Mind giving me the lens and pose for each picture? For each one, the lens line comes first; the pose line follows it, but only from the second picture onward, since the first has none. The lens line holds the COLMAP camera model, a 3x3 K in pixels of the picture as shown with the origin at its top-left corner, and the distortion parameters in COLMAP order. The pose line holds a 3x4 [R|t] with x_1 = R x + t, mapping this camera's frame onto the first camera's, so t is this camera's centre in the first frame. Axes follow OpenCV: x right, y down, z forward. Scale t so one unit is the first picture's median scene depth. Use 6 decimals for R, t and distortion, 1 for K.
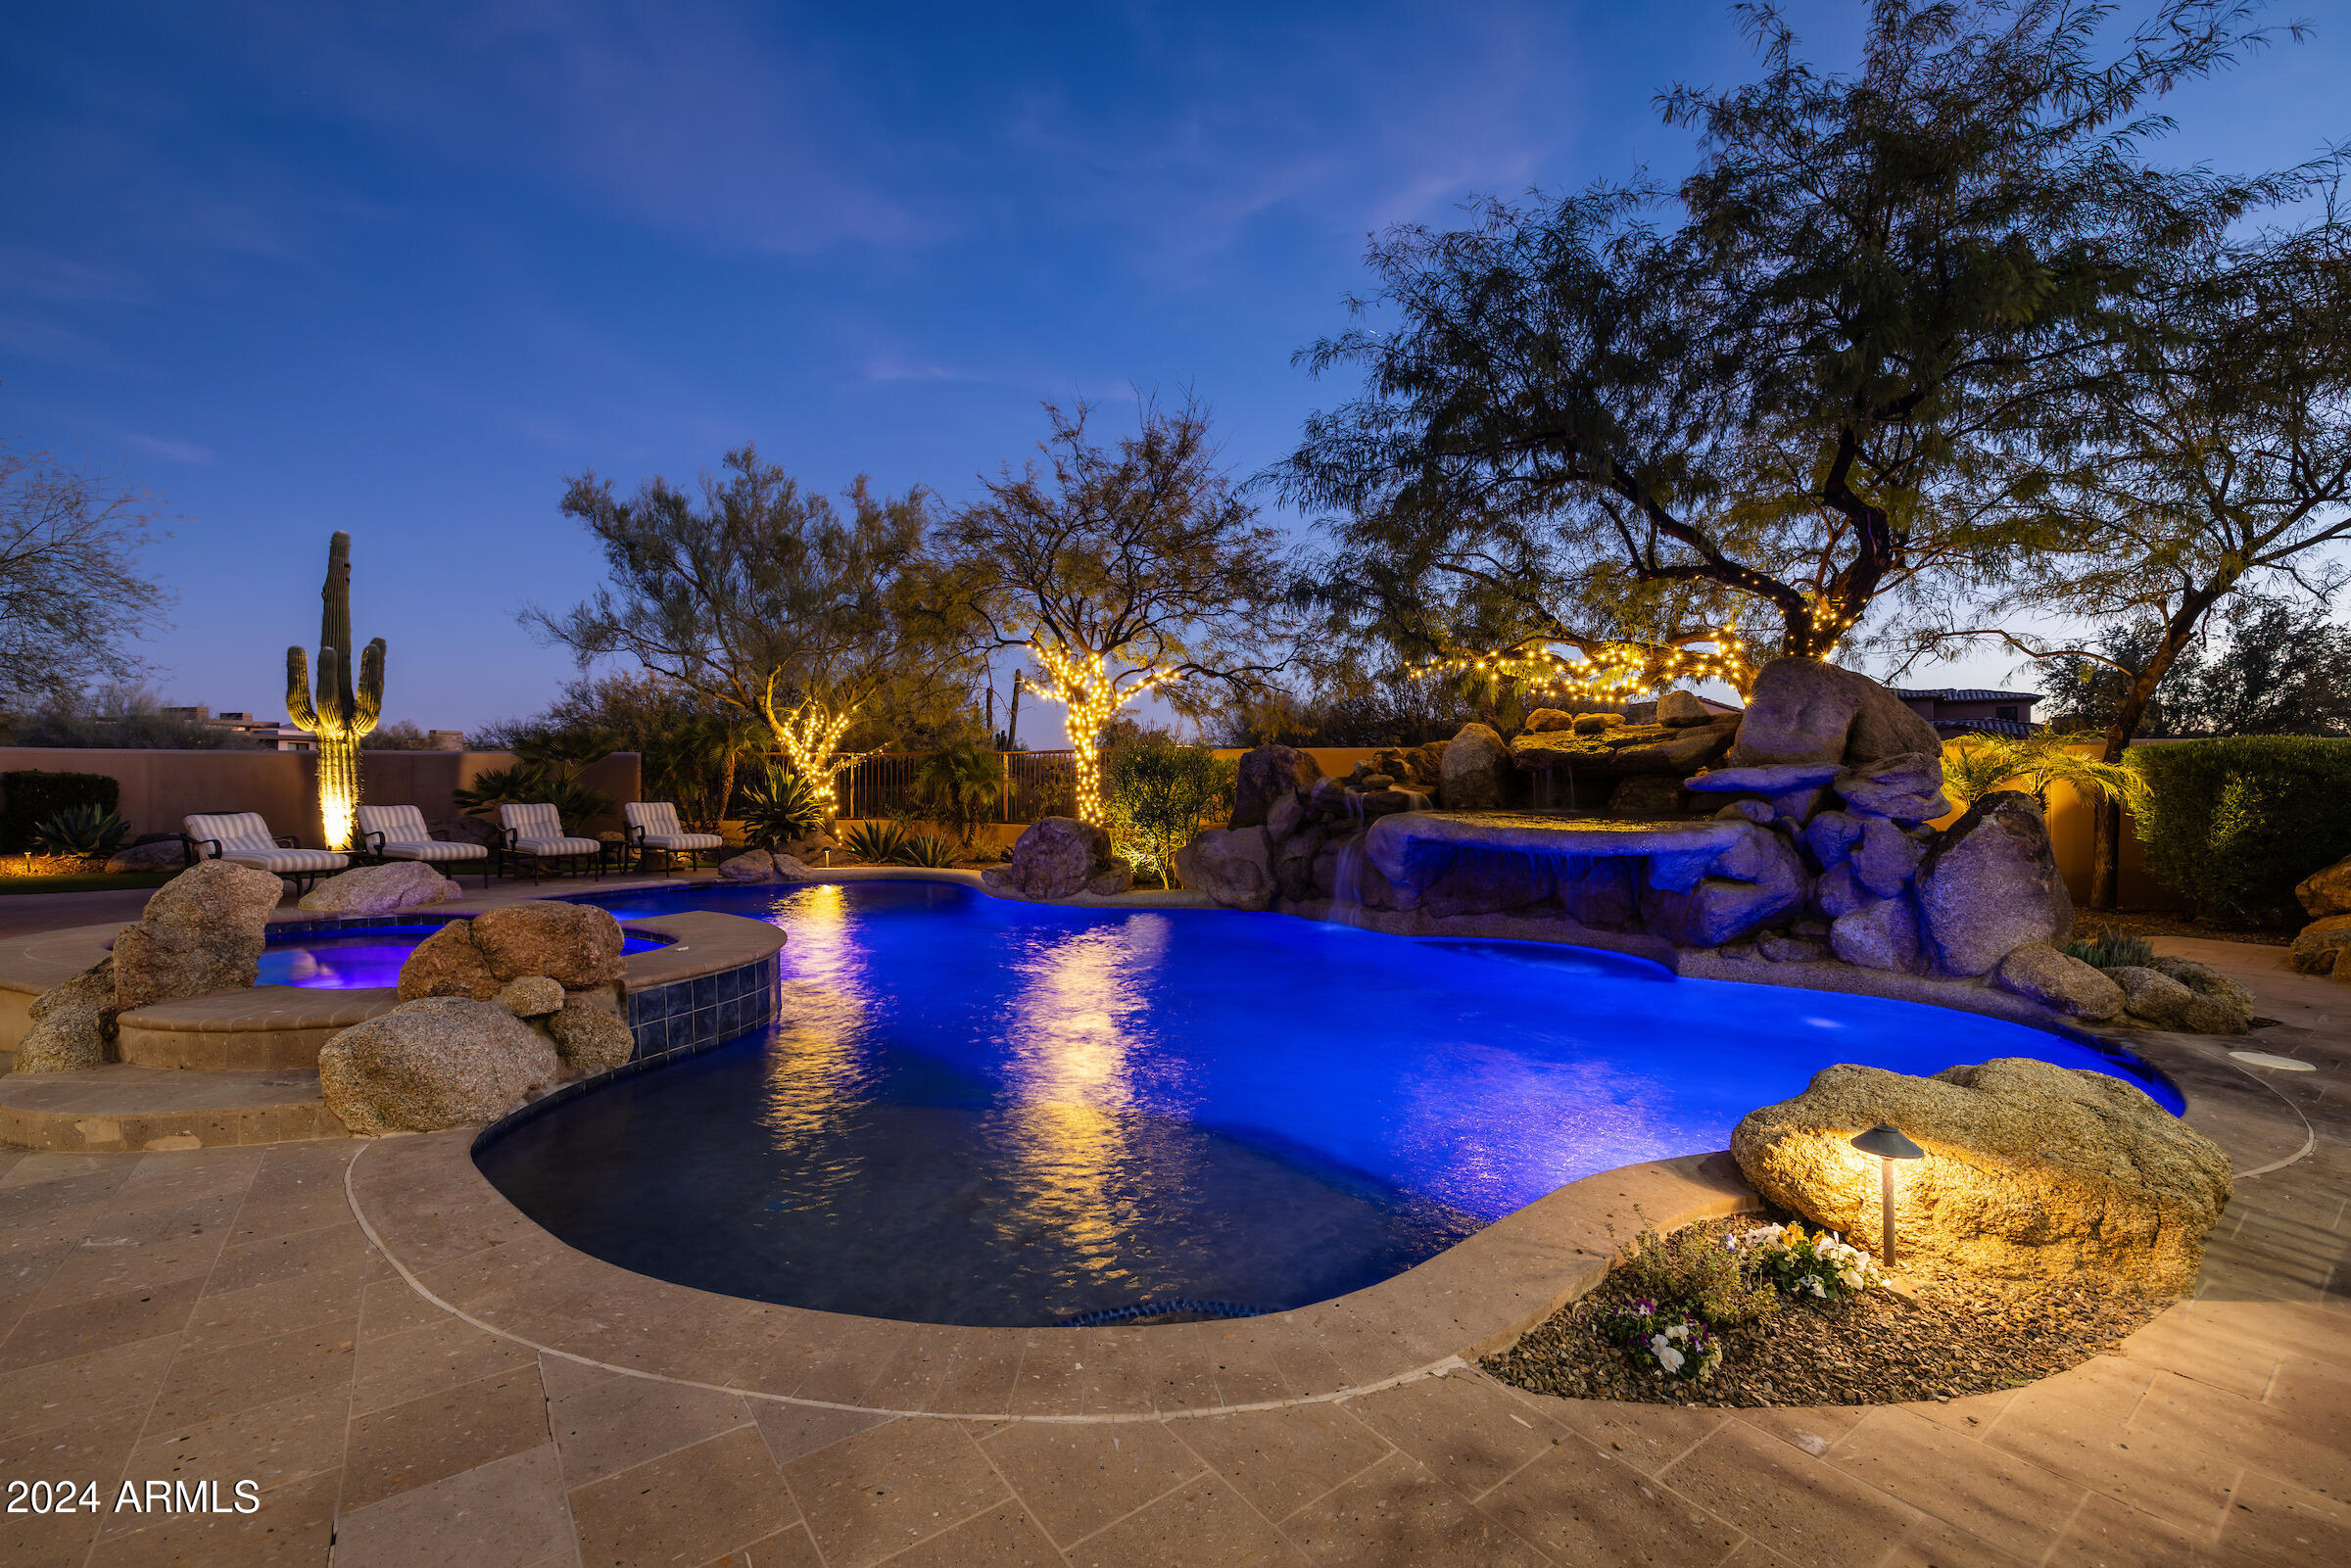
lens RADIAL K [[1023.1, 0, 1173.0], [0, 1023.1, 792.7], [0, 0, 1]] dist [0.000901, -0.000303]
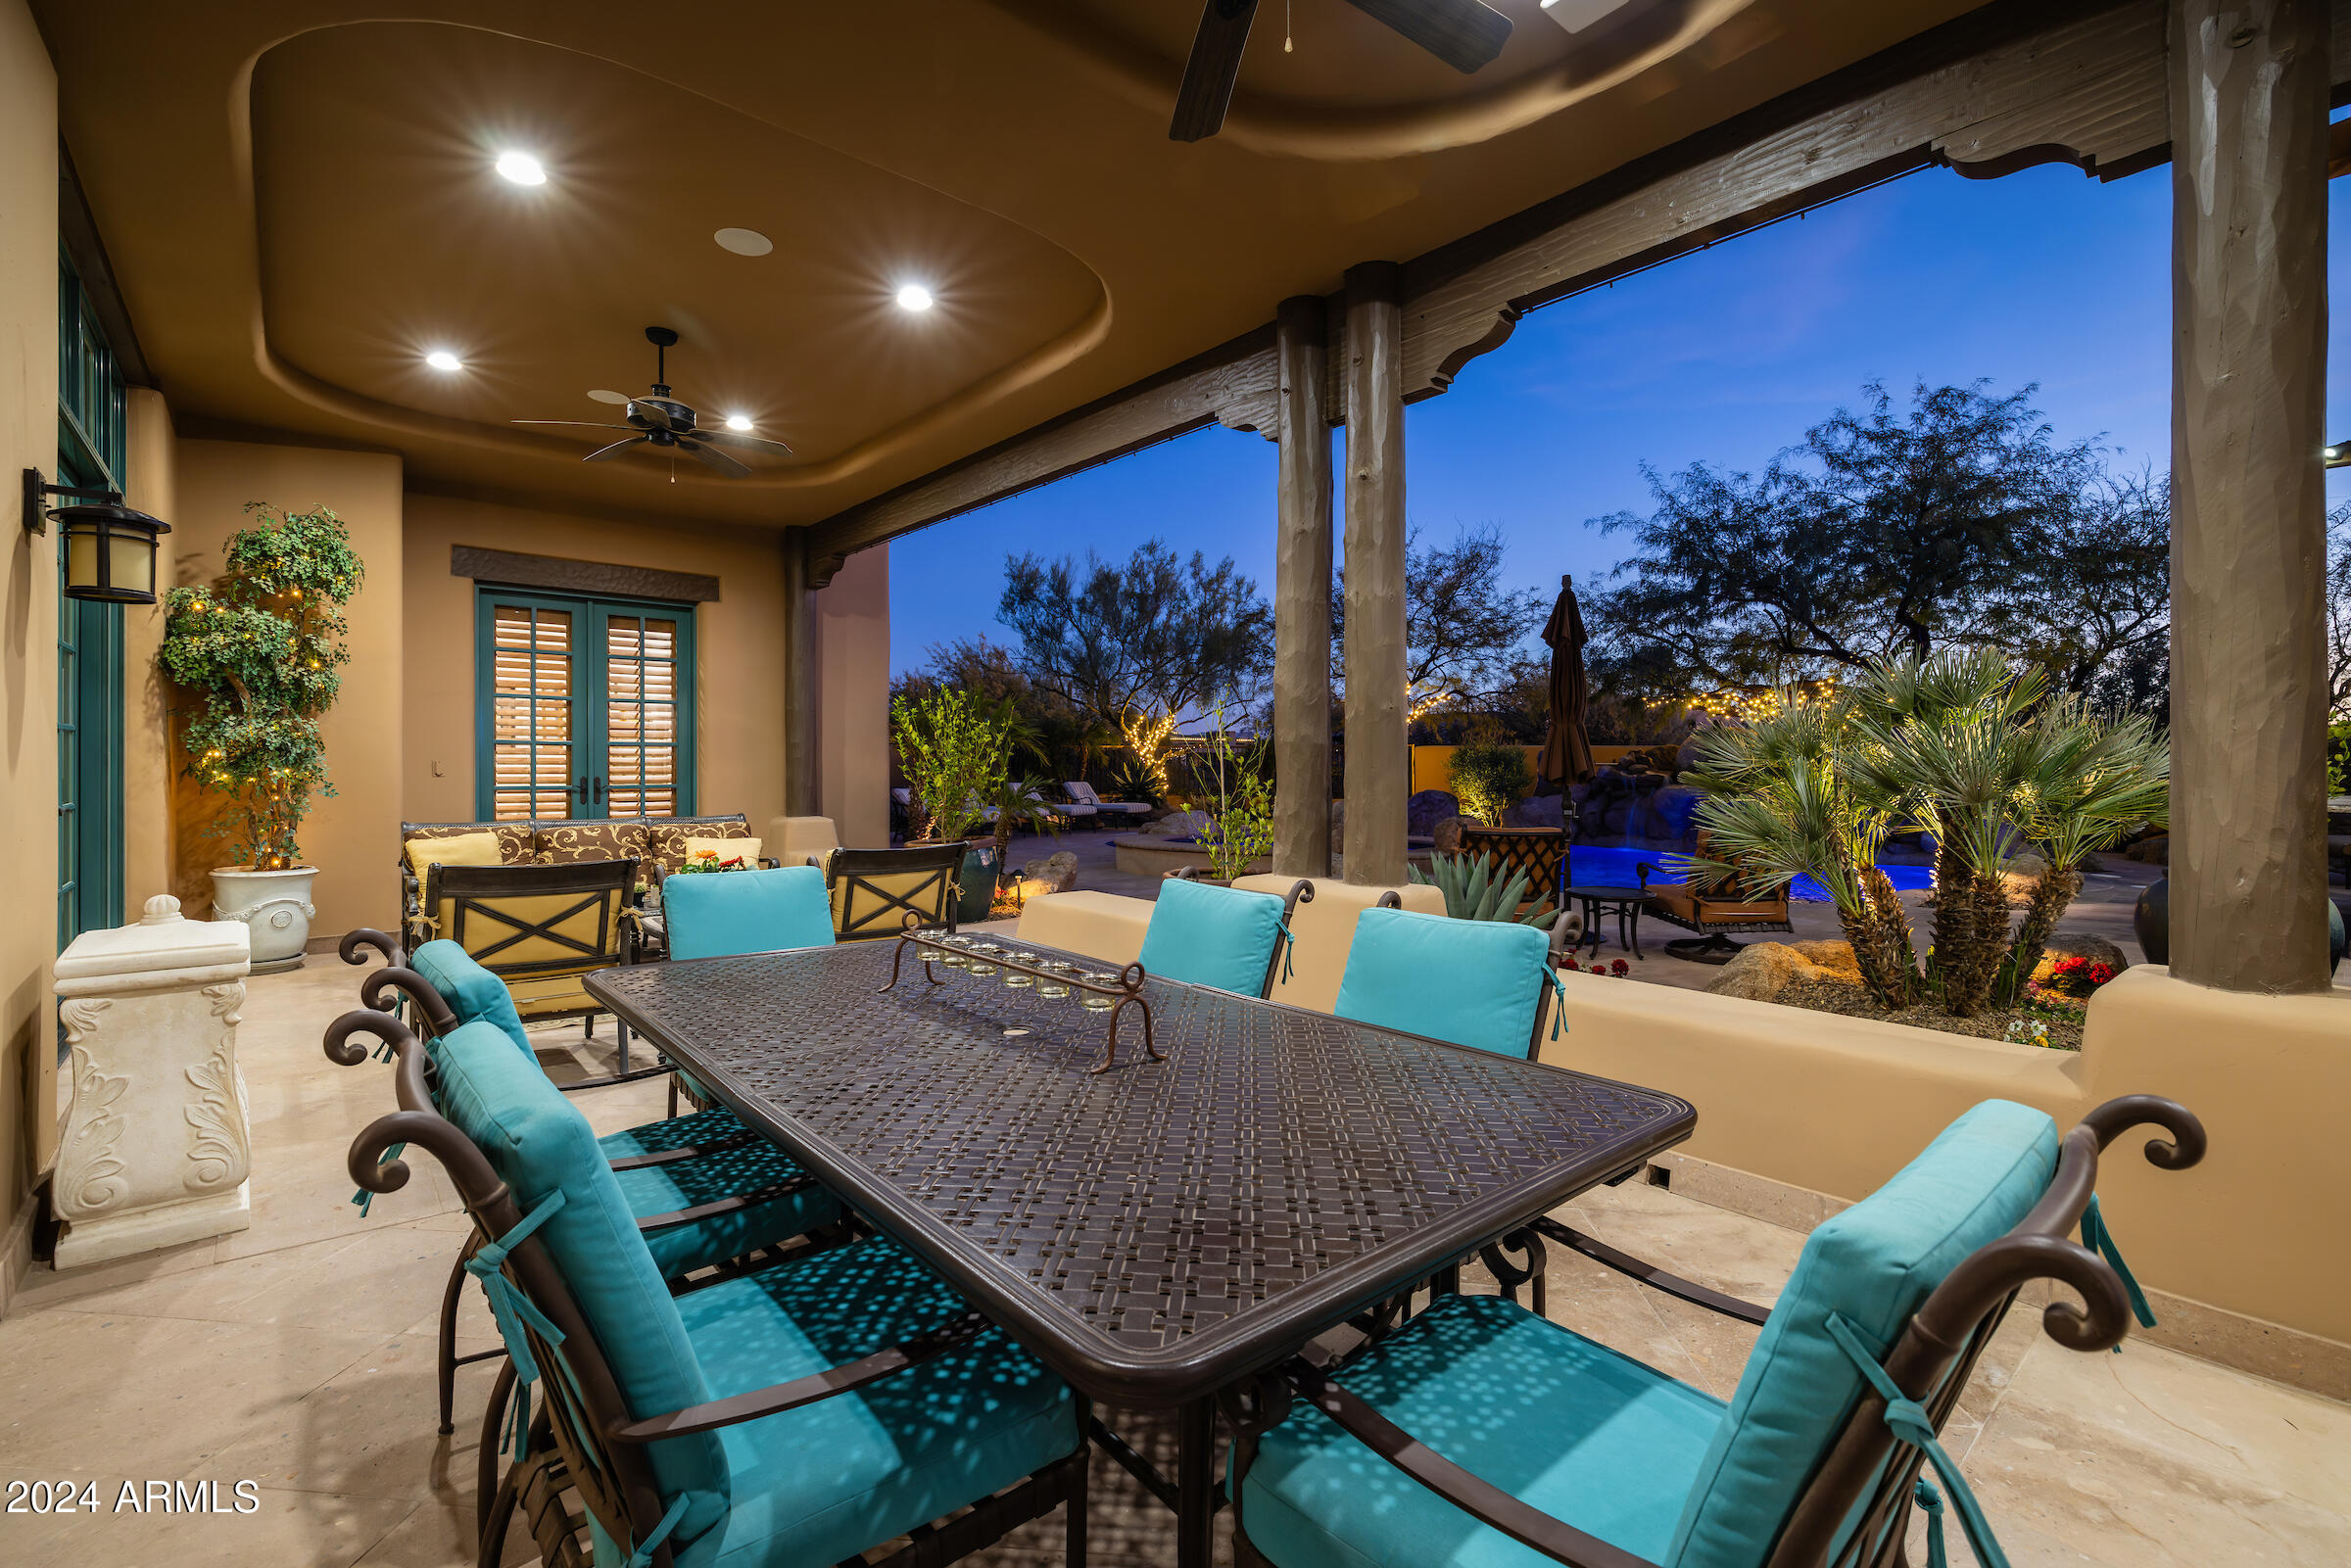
lens RADIAL K [[1023.1, 0, 1179.6], [0, 1023.1, 764.3], [0, 0, 1]] dist [0.000901, -0.000303]
pose [[0.998623, 0.002114, 0.052418, -0.713015], [-0.001429, 0.999913, -0.013097, 0.006031], [-0.052441, 0.013004, 0.998539, -0.740601]]
